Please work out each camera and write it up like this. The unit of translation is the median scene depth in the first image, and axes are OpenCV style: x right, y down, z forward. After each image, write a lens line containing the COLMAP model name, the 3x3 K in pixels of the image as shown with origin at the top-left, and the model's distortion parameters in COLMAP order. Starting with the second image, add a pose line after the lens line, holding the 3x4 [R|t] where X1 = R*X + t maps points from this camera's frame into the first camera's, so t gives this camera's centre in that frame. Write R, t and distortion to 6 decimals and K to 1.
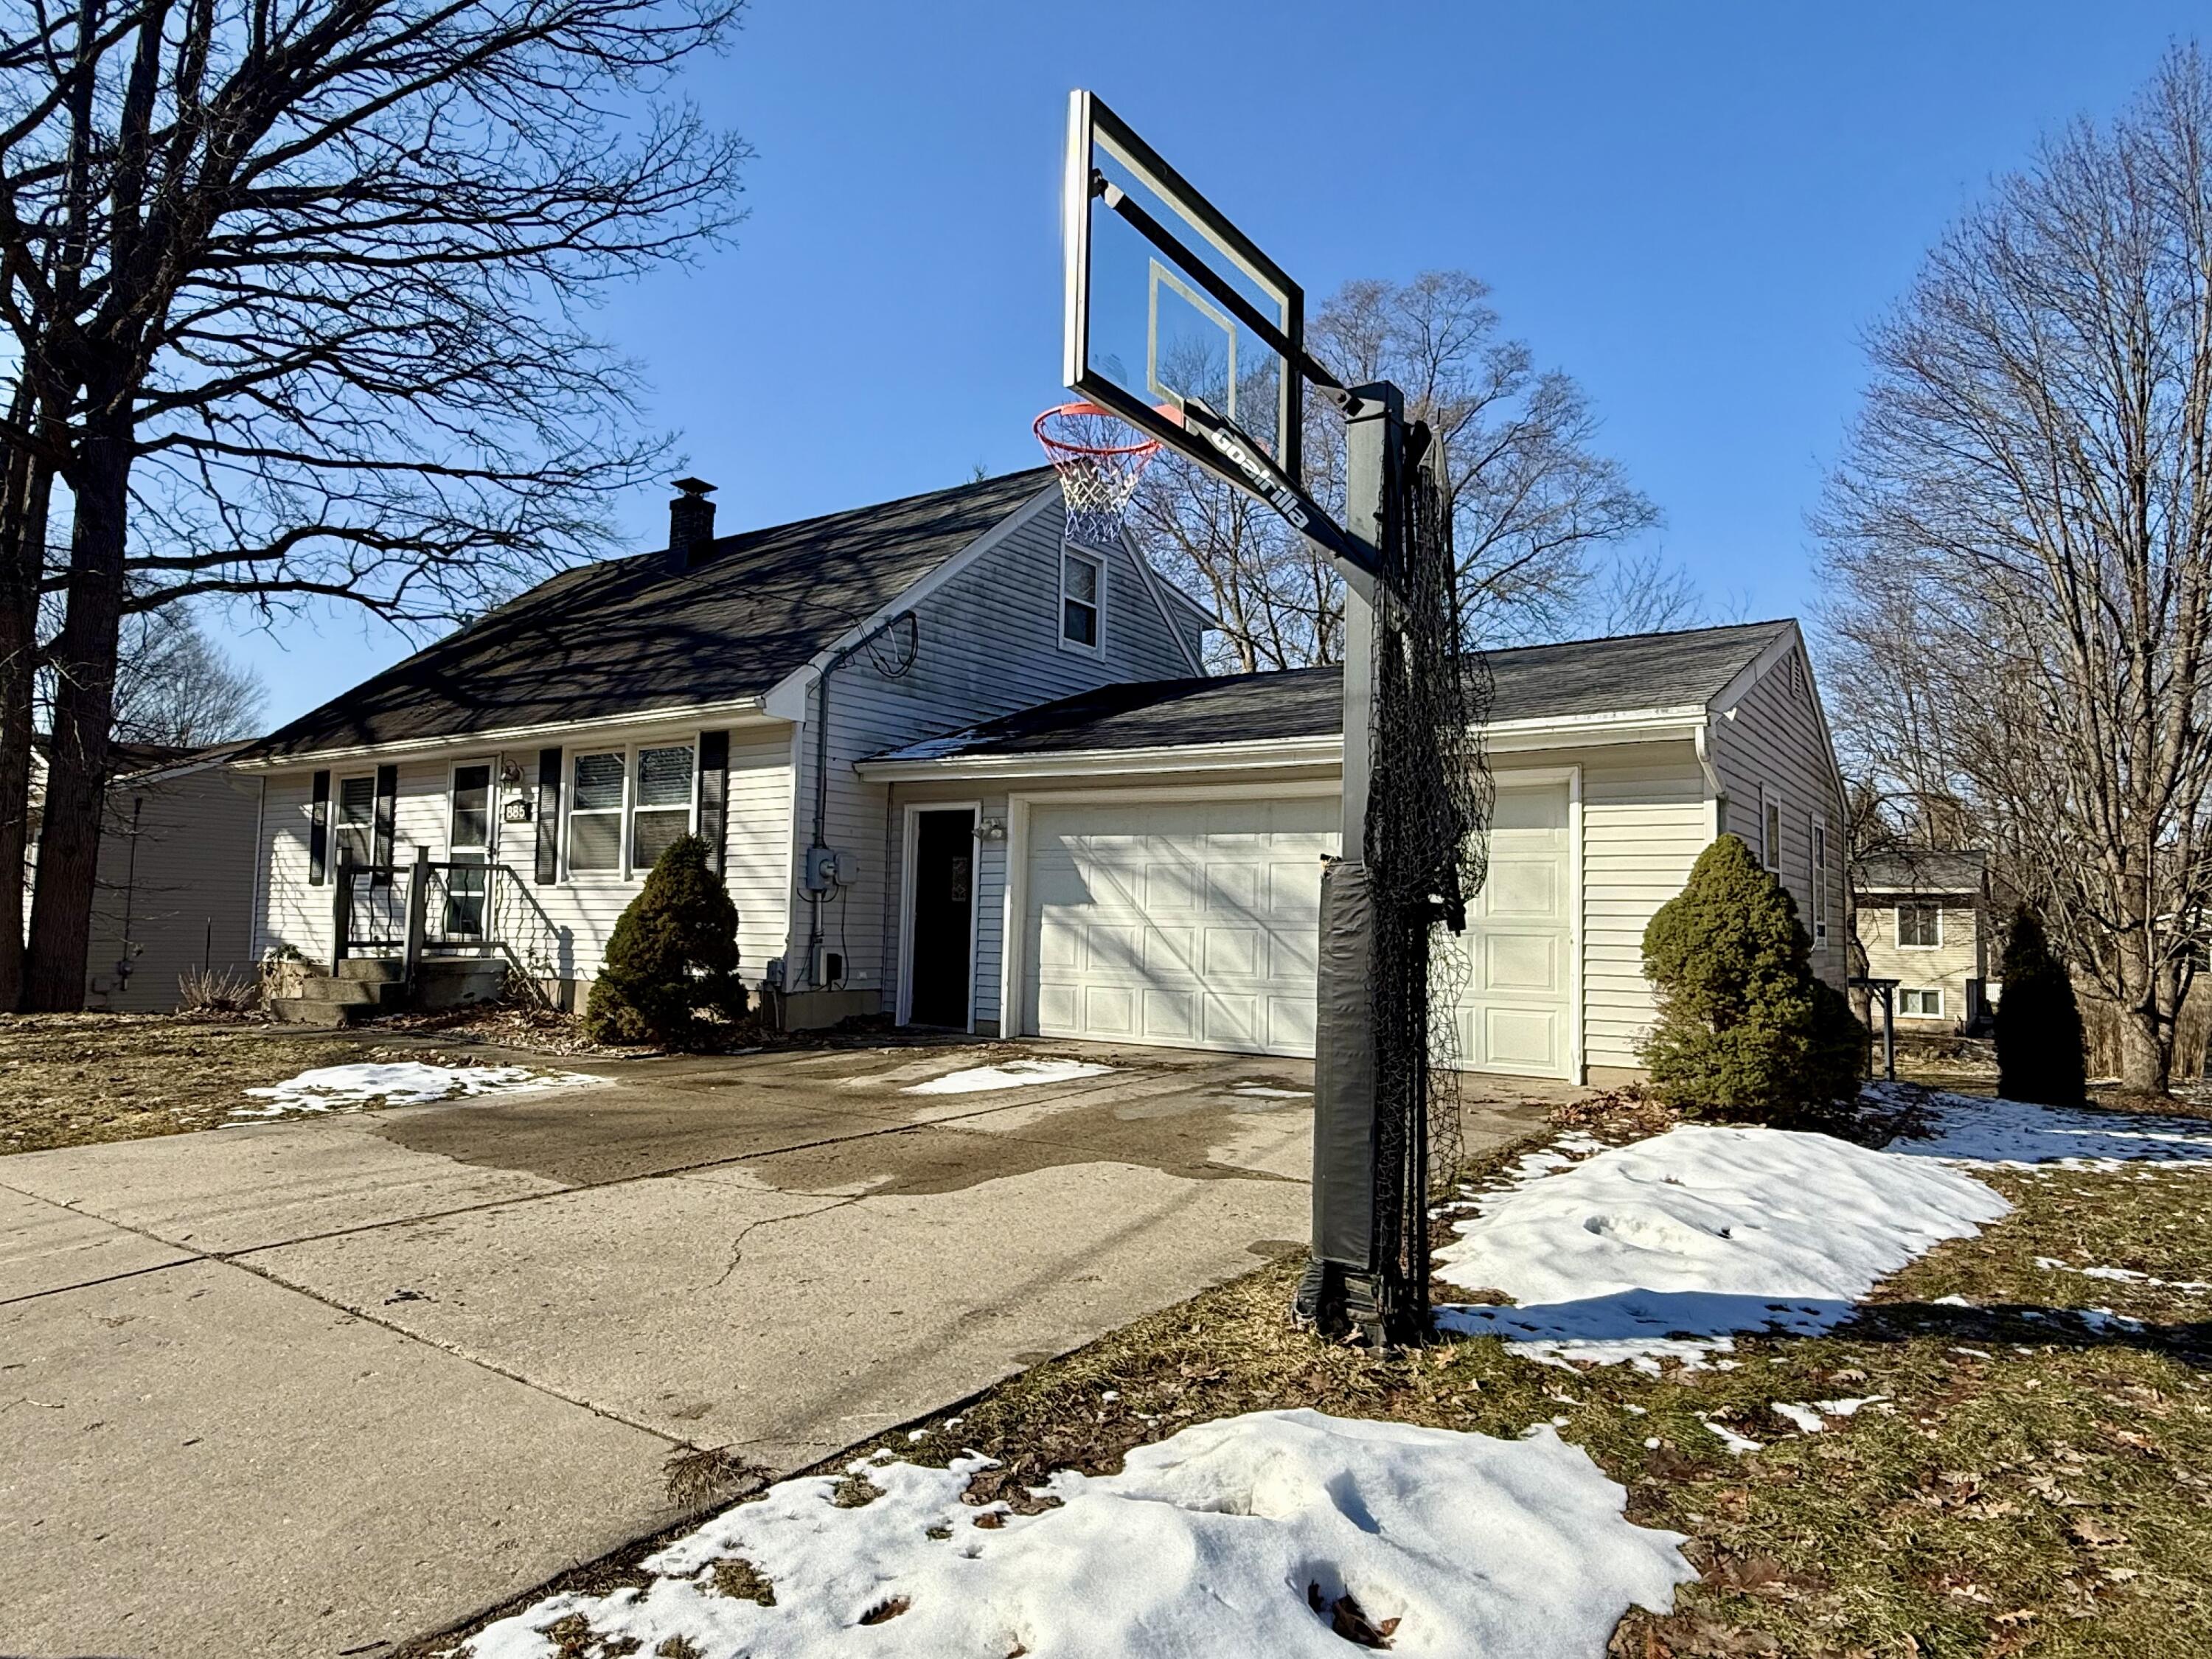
lens RADIAL K [[1300.6, 0, 1106.0], [0, 1300.6, 829.5], [0, 0, 1]] dist [0.000193, 0.000047]
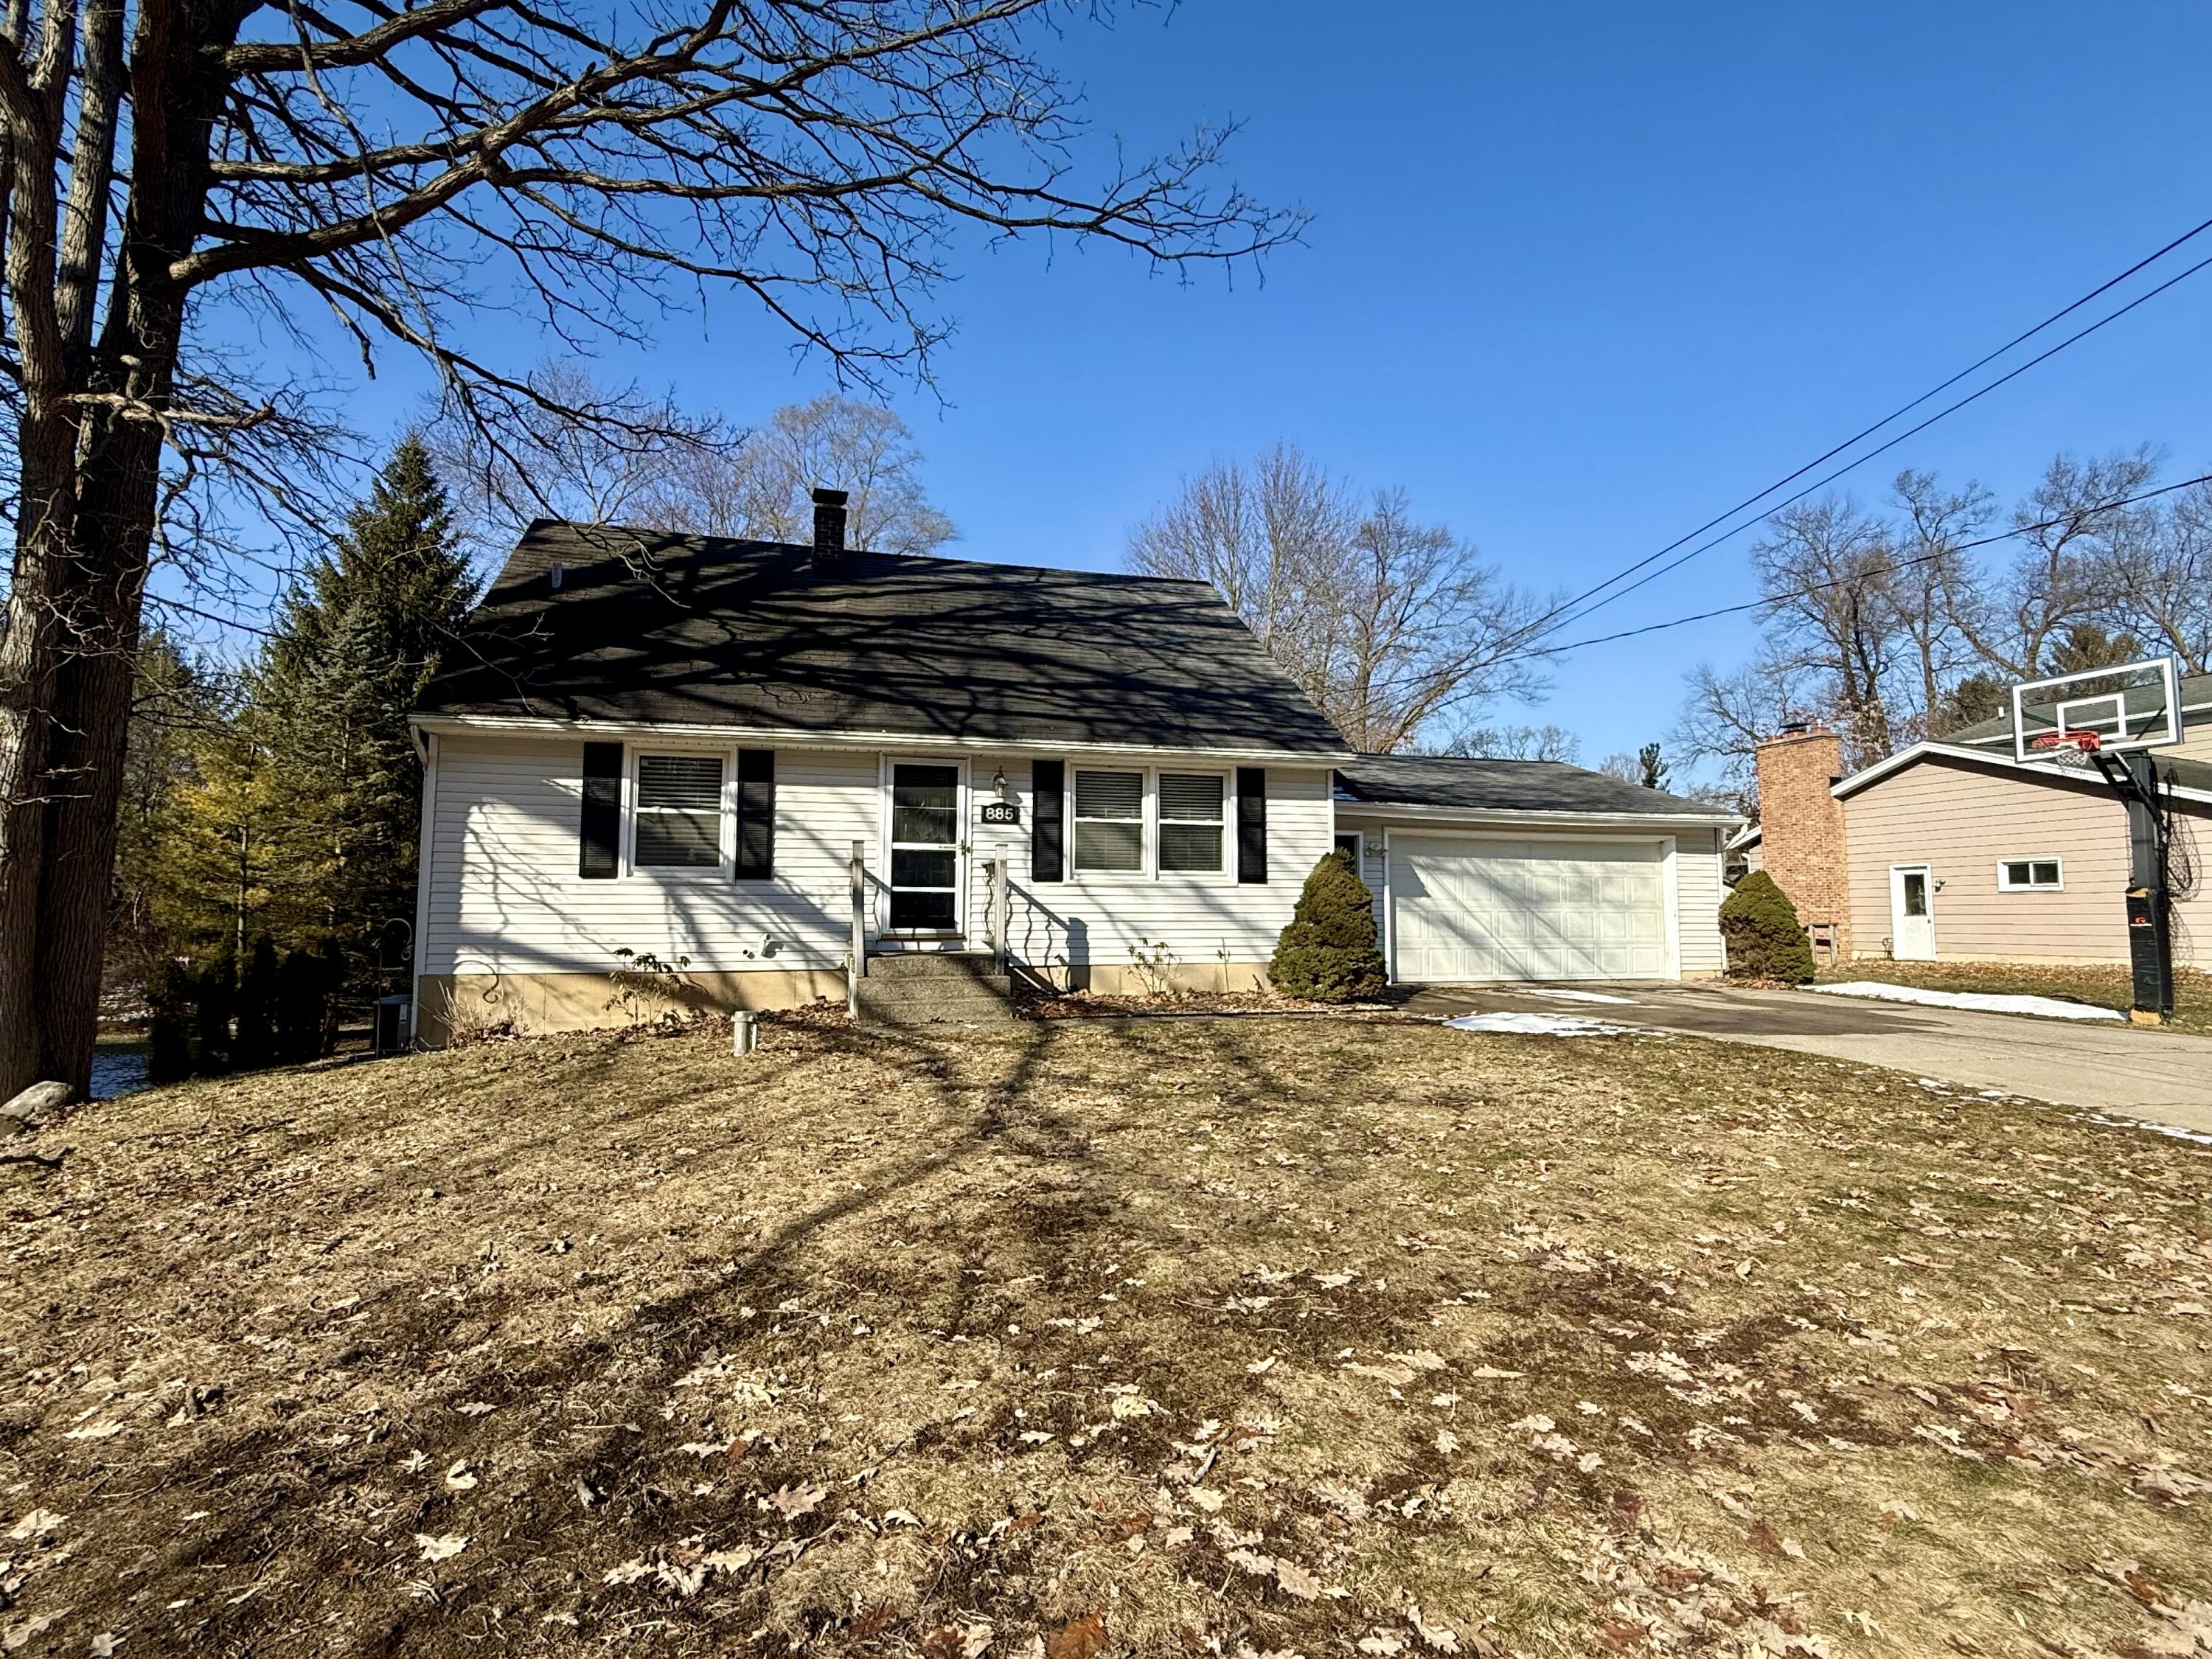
lens RADIAL K [[1121.4, 0, 1106.0], [0, 1121.4, 829.5], [0, 0, 1]] dist [-0.001454, -0.000058]
pose [[0.639489, 0.044274, 0.767525, -1.129448], [-0.042509, 0.998849, -0.022200, 0.016877], [-0.767624, -0.018430, 0.640635, 0.343364]]
